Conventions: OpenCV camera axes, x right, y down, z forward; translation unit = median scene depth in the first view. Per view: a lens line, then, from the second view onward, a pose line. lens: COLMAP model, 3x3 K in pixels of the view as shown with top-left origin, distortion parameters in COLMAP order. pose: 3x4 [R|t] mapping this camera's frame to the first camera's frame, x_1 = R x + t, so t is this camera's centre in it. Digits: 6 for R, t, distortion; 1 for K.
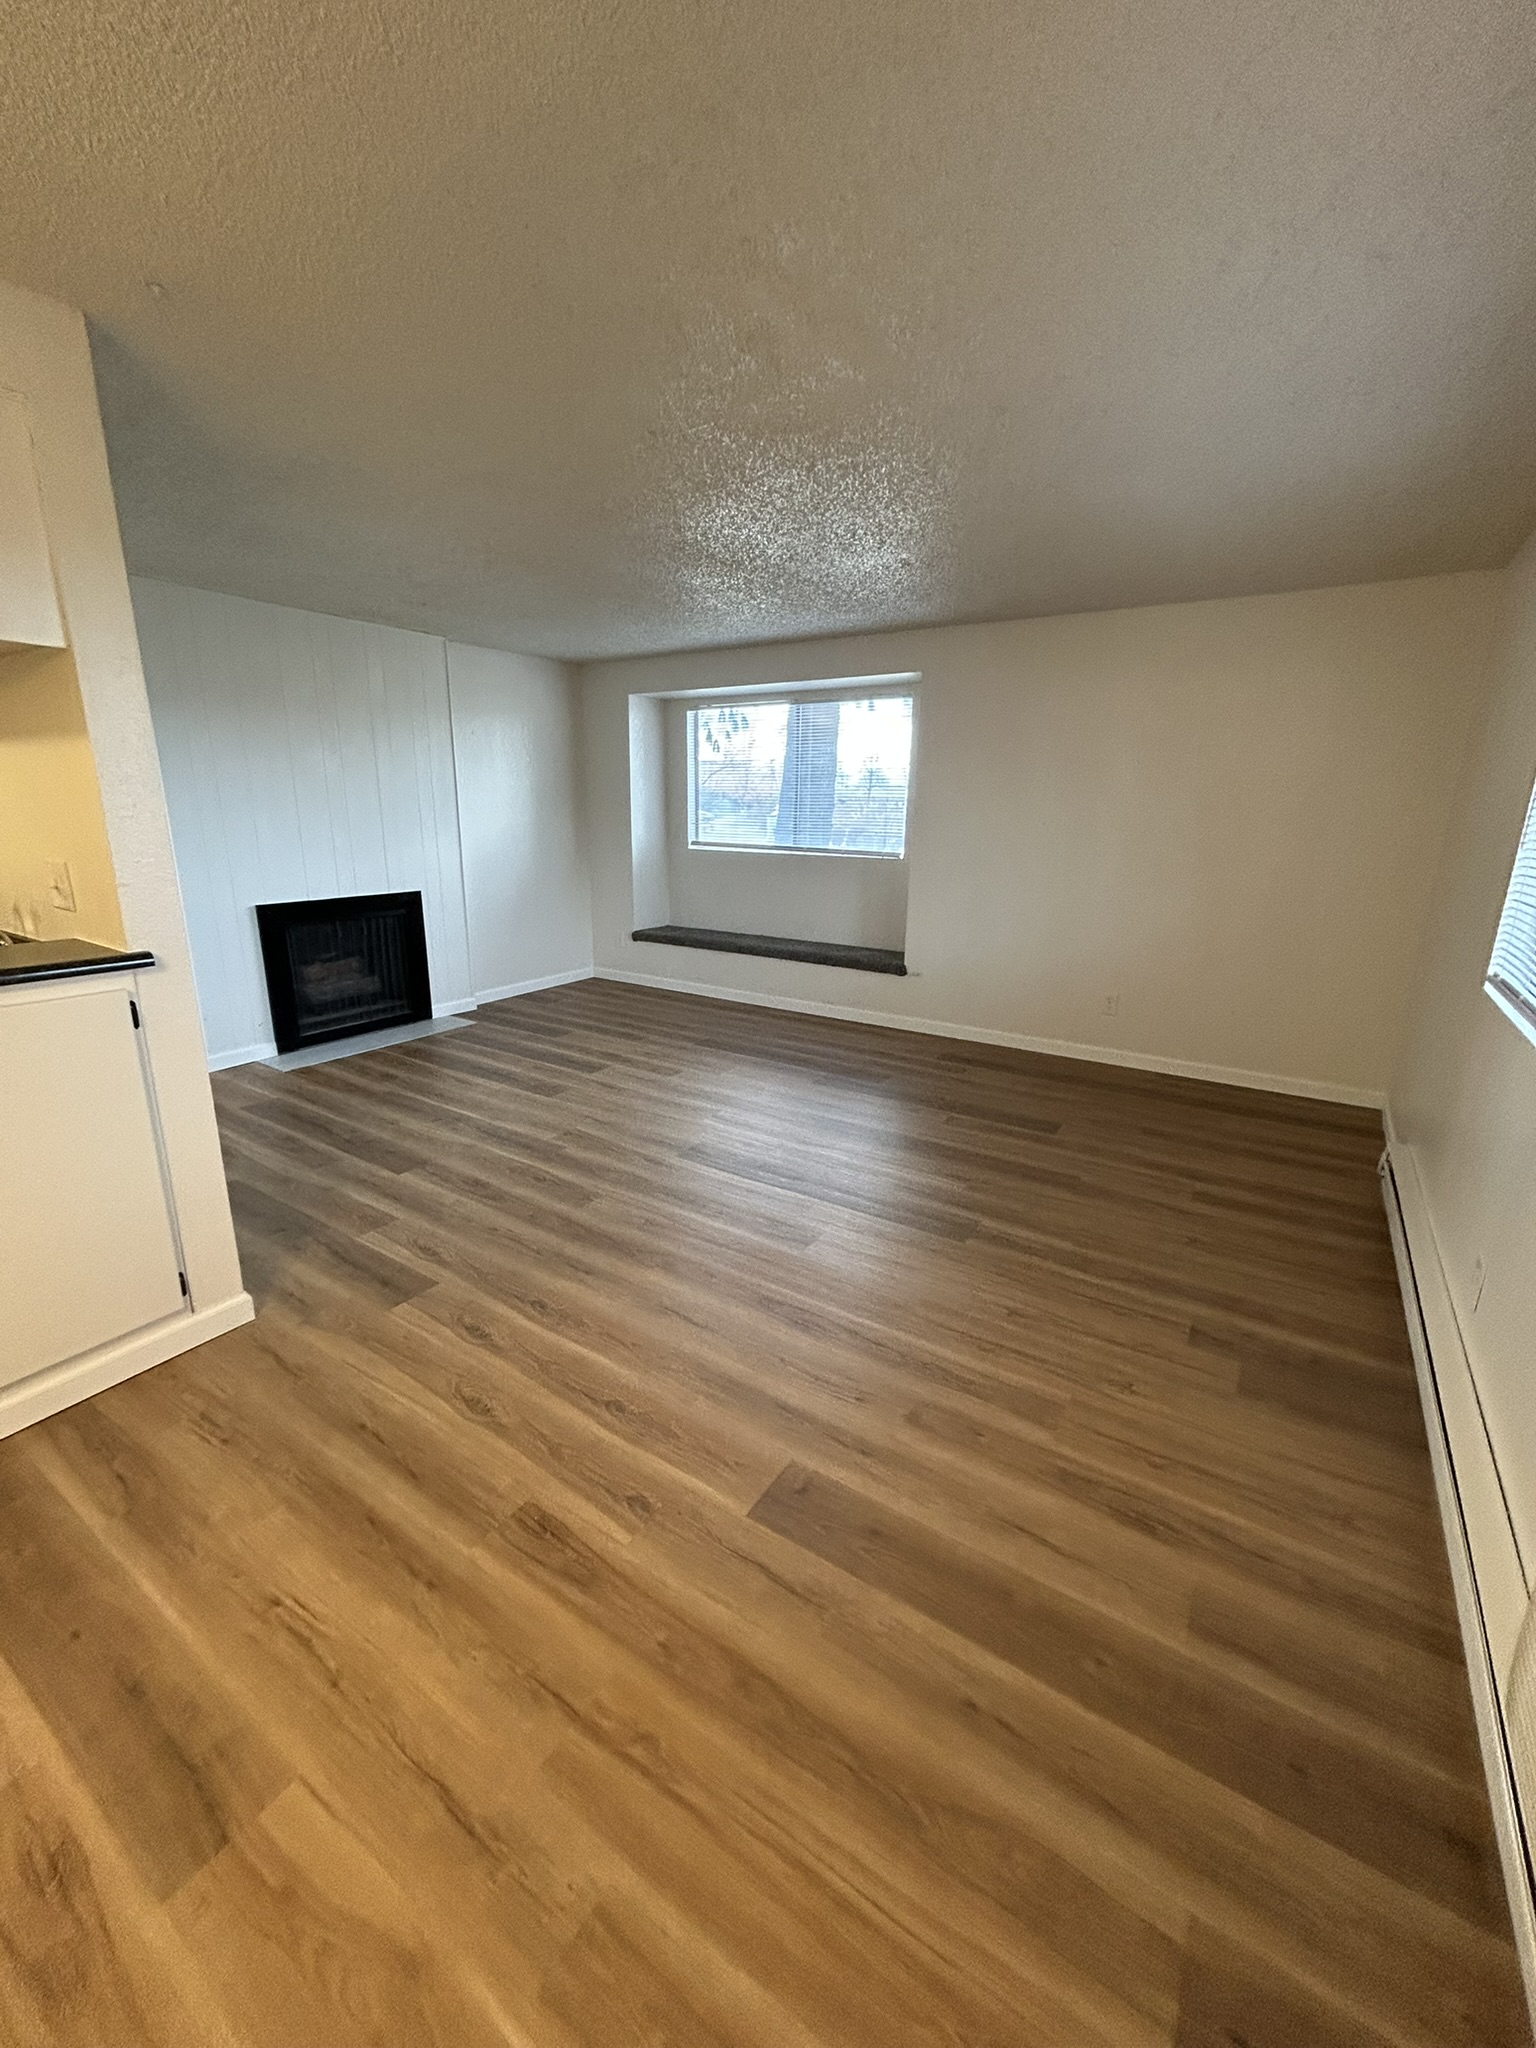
lens RADIAL K [[823.6, 0, 770.3], [0, 823.6, 1016.8], [0, 0, 1]] dist [0.000096, 0.000285]
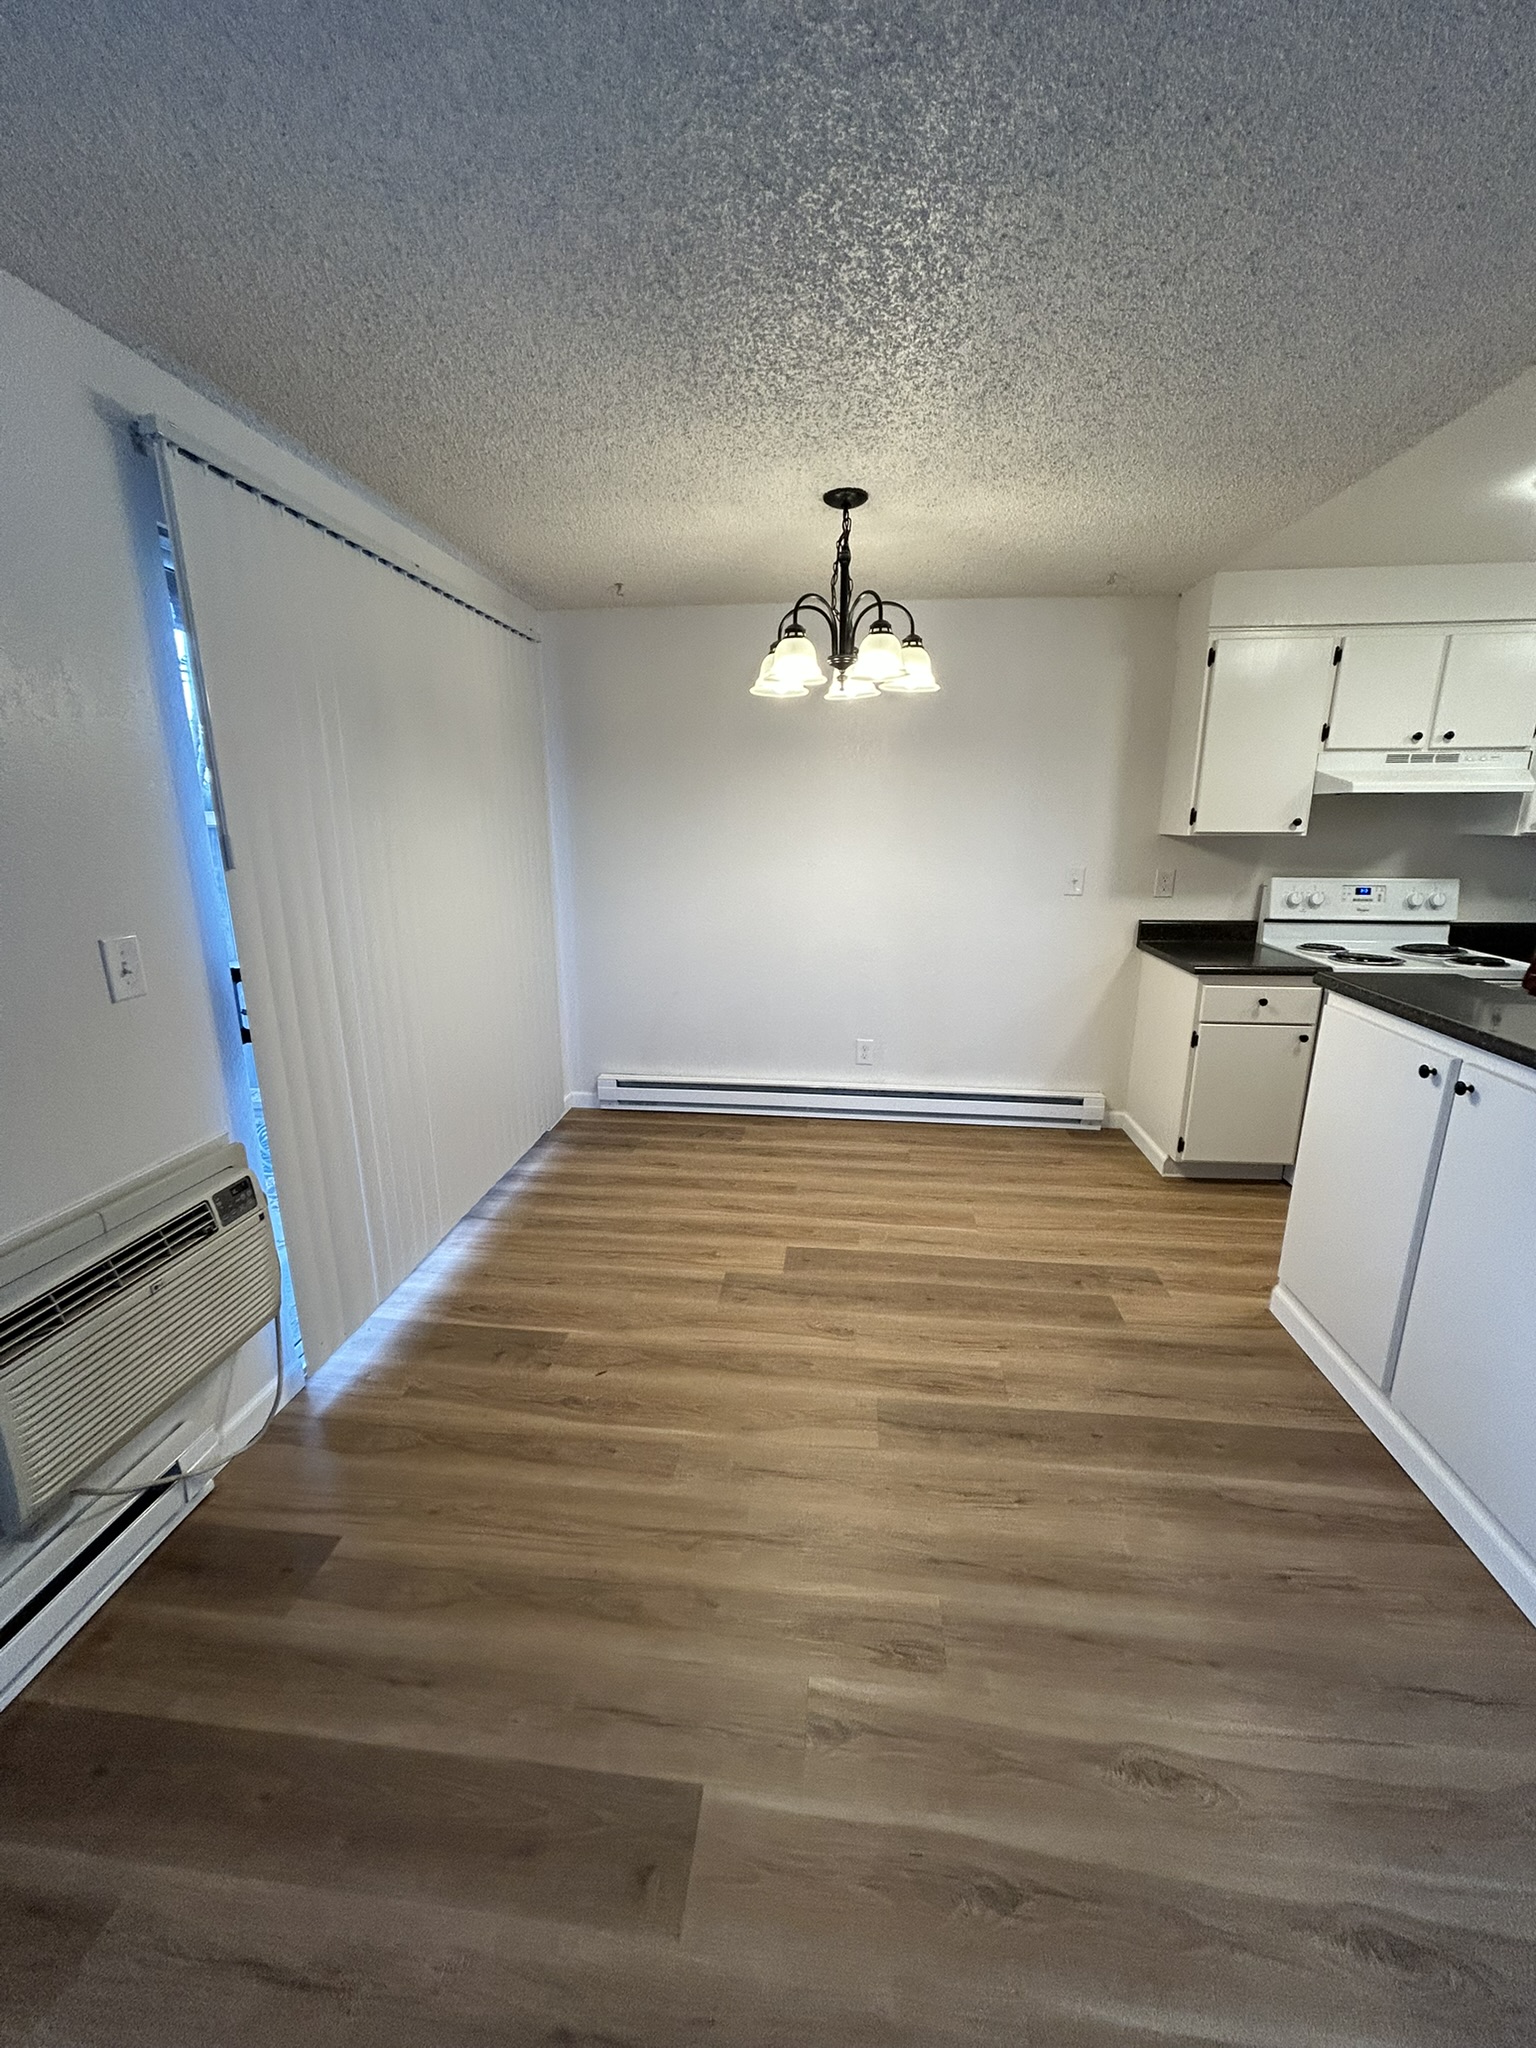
lens RADIAL K [[823.6, 0, 770.3], [0, 823.6, 1016.8], [0, 0, 1]] dist [0.000096, 0.000285]
pose [[-0.888990, 0.096951, -0.447545, 0.076530], [-0.128496, 0.885252, 0.447010, -0.155930], [0.439528, 0.454896, -0.774522, 0.525932]]
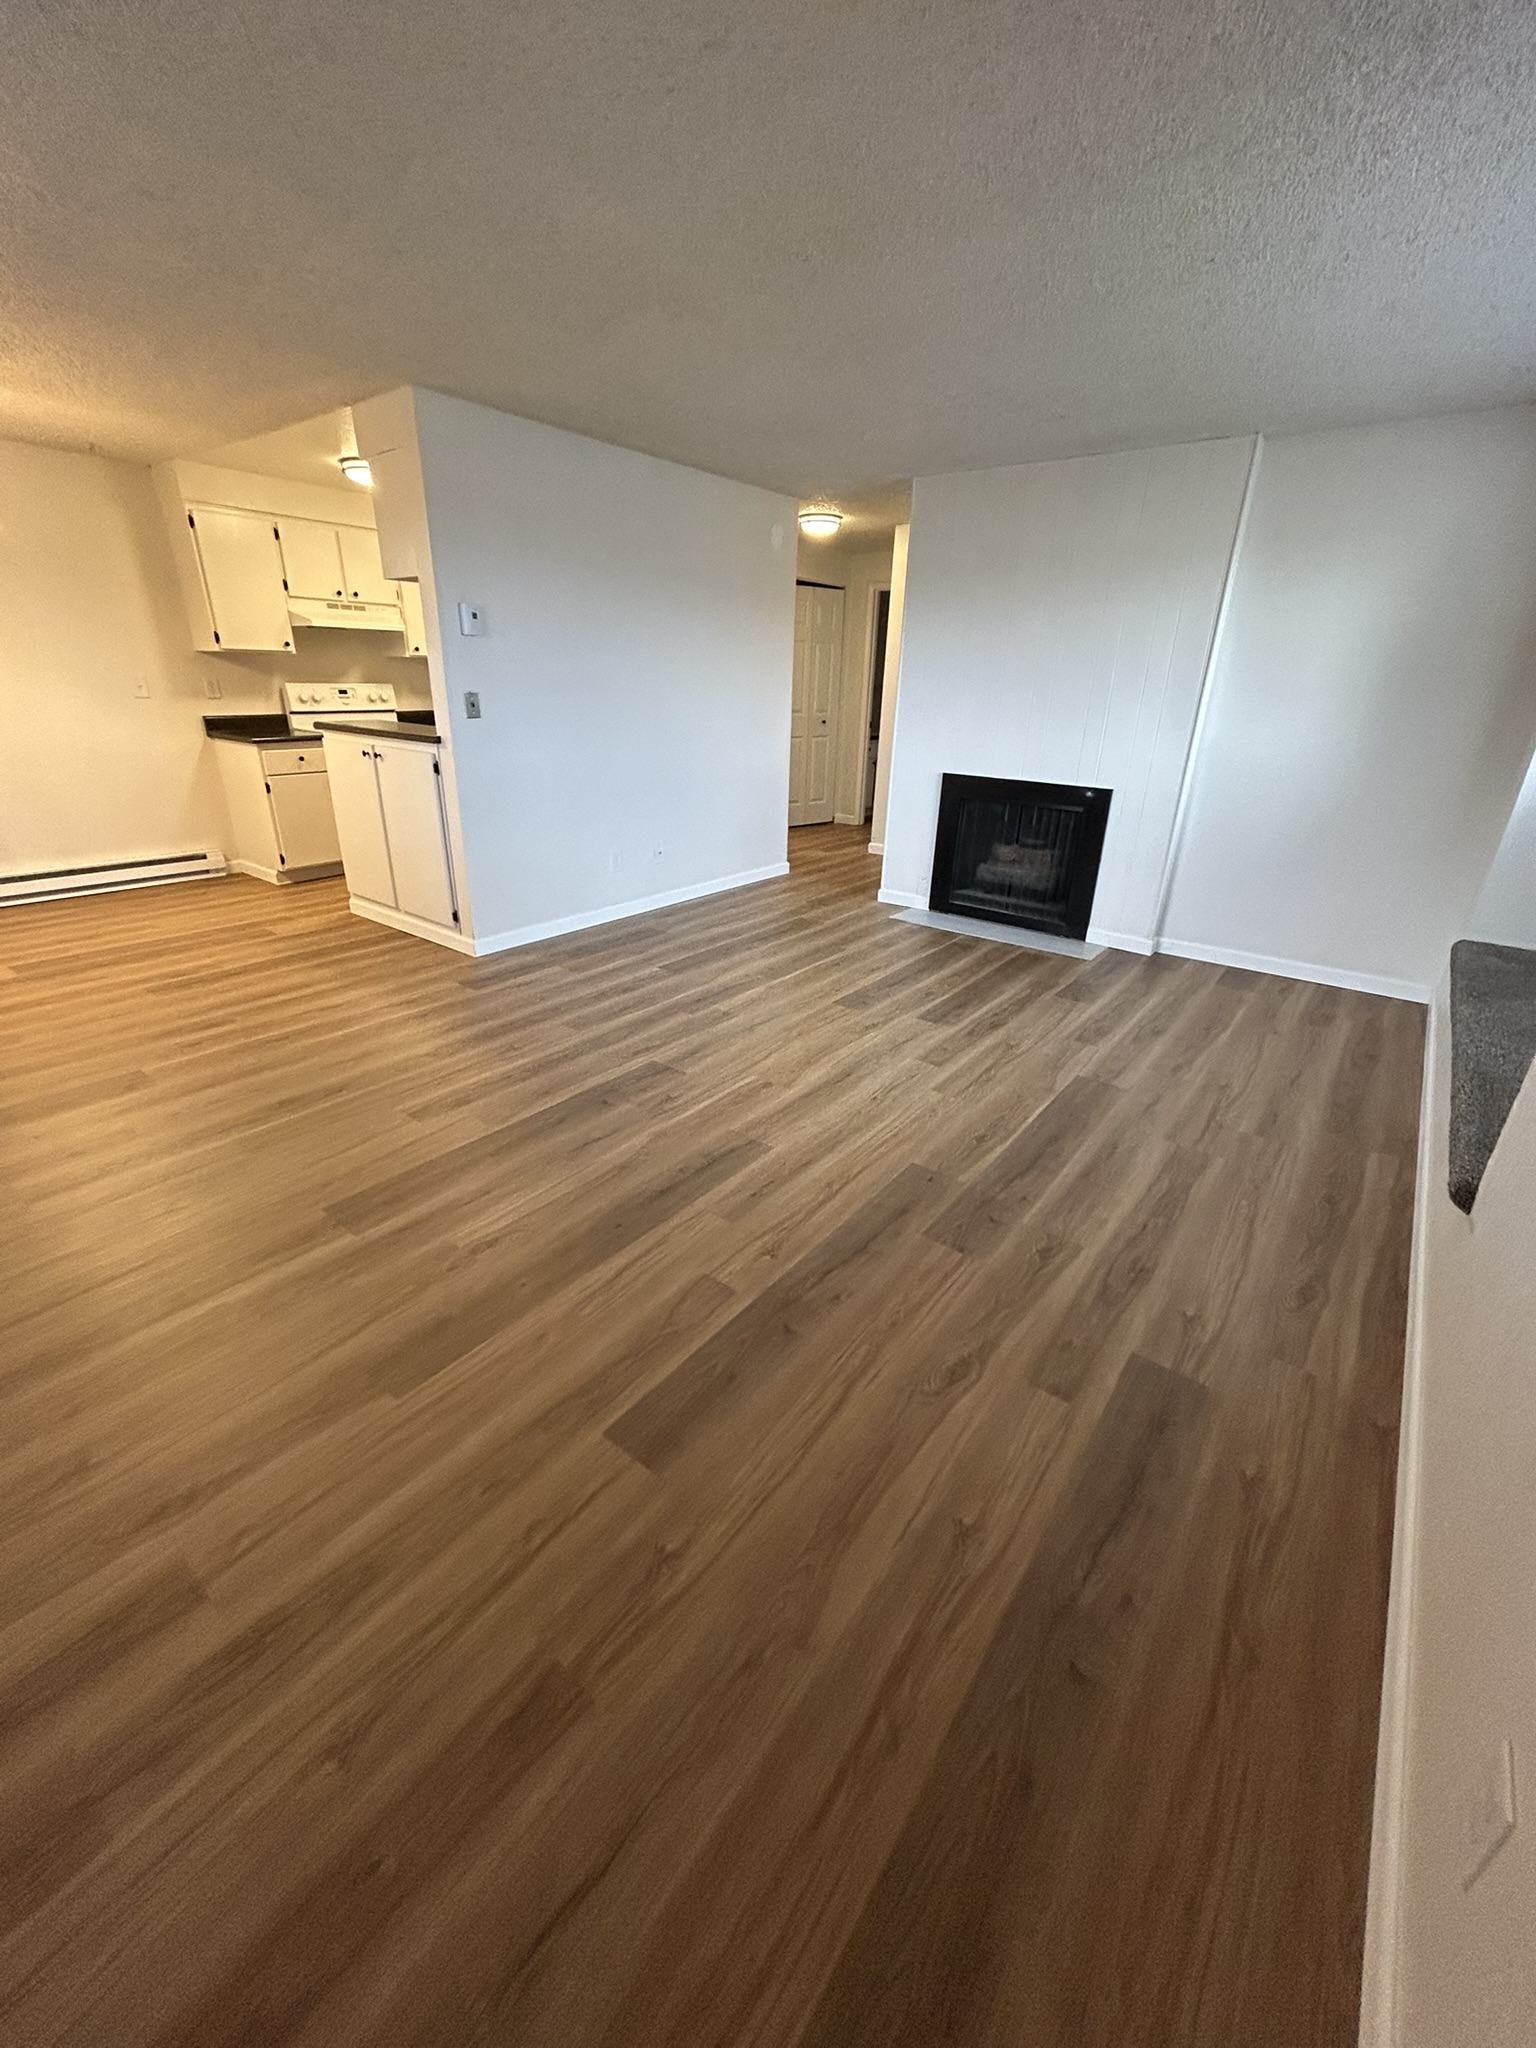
lens RADIAL K [[823.6, 0, 770.3], [0, 823.6, 1016.8], [0, 0, 1]] dist [0.000096, 0.000285]
pose [[-0.080175, 0.369383, -0.925812, 0.579983], [-0.278474, 0.883519, 0.376625, -0.210487], [0.957092, 0.288010, 0.032028, 0.886993]]
